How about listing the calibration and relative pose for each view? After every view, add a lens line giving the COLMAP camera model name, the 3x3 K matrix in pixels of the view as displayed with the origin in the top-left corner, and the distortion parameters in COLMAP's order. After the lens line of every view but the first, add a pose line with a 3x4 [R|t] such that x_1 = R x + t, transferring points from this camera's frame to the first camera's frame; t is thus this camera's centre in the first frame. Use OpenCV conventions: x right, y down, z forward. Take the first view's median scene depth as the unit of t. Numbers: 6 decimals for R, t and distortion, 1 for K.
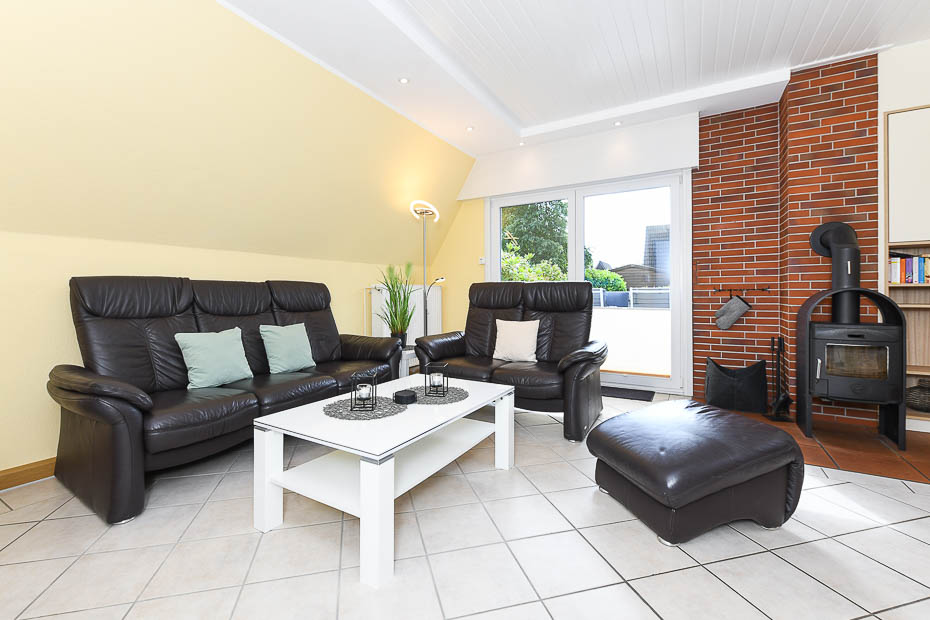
lens RADIAL K [[396.5, 0, 458.5], [0, 396.5, 291.9], [0, 0, 1]] dist [0.001712, 0.000179]
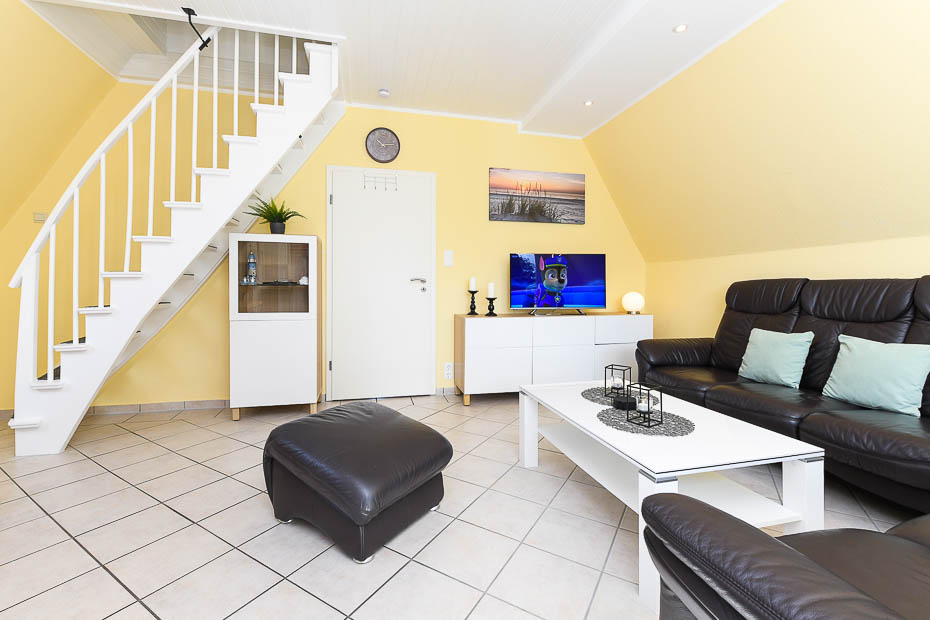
lens RADIAL K [[396.5, 0, 458.5], [0, 396.5, 291.9], [0, 0, 1]] dist [0.001712, 0.000179]
pose [[-0.707761, 0.004463, -0.706437, 0.519095], [0.003468, 0.999990, 0.002844, -0.005090], [0.706443, -0.000437, -0.707770, 0.877390]]
